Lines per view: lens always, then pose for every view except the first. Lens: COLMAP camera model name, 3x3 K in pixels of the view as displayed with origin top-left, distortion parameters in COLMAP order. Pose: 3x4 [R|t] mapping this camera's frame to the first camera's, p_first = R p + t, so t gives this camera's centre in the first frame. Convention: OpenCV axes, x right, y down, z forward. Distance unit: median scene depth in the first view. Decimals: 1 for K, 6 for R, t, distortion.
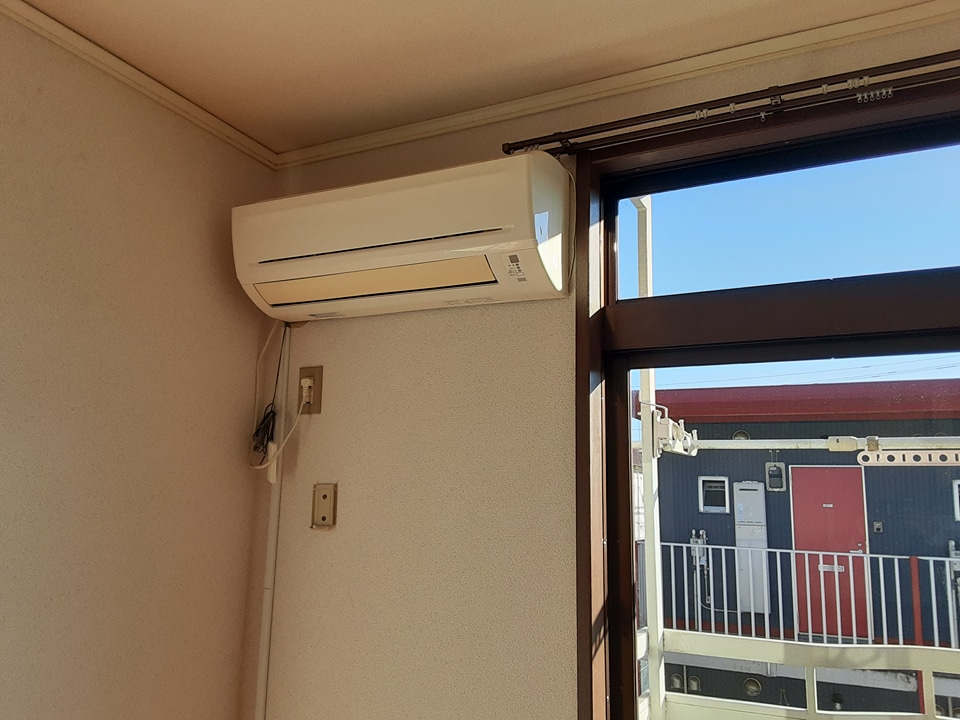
lens RADIAL K [[784.6, 0, 480.0], [0, 784.6, 360.0], [0, 0, 1]] dist [0.103197, -0.002718]
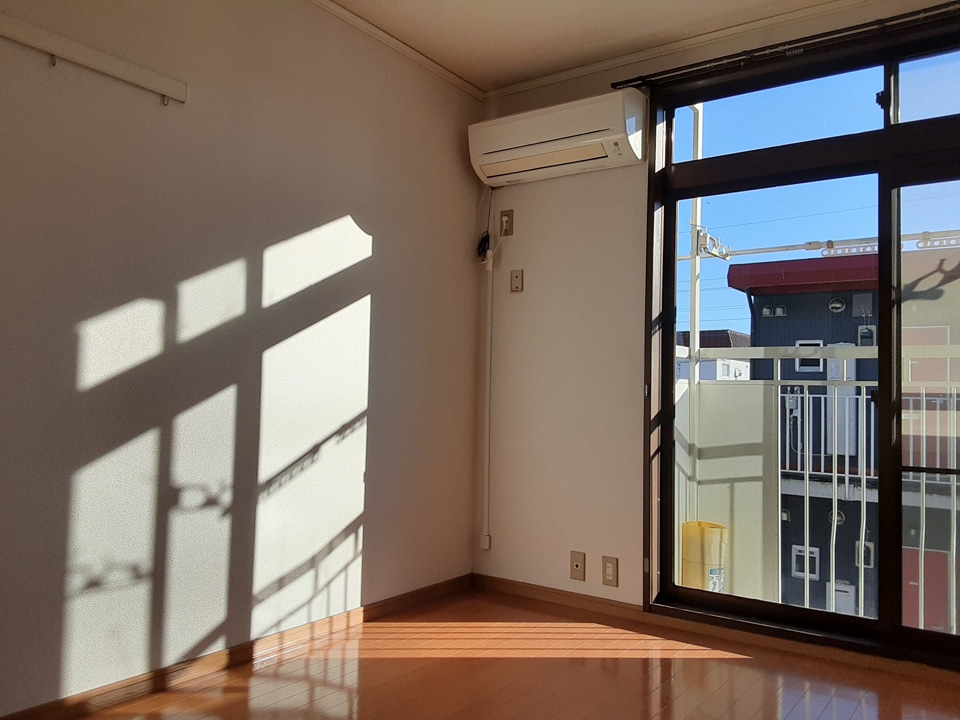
lens RADIAL K [[779.9, 0, 462.1], [0, 779.9, 360.6], [0, 0, 1]] dist [0.065317, -0.002047]
pose [[0.984927, 0.000245, -0.172970, 0.002589], [0.020881, 0.992518, 0.120302, 0.141013], [0.171706, -0.122100, 0.977552, -0.903747]]
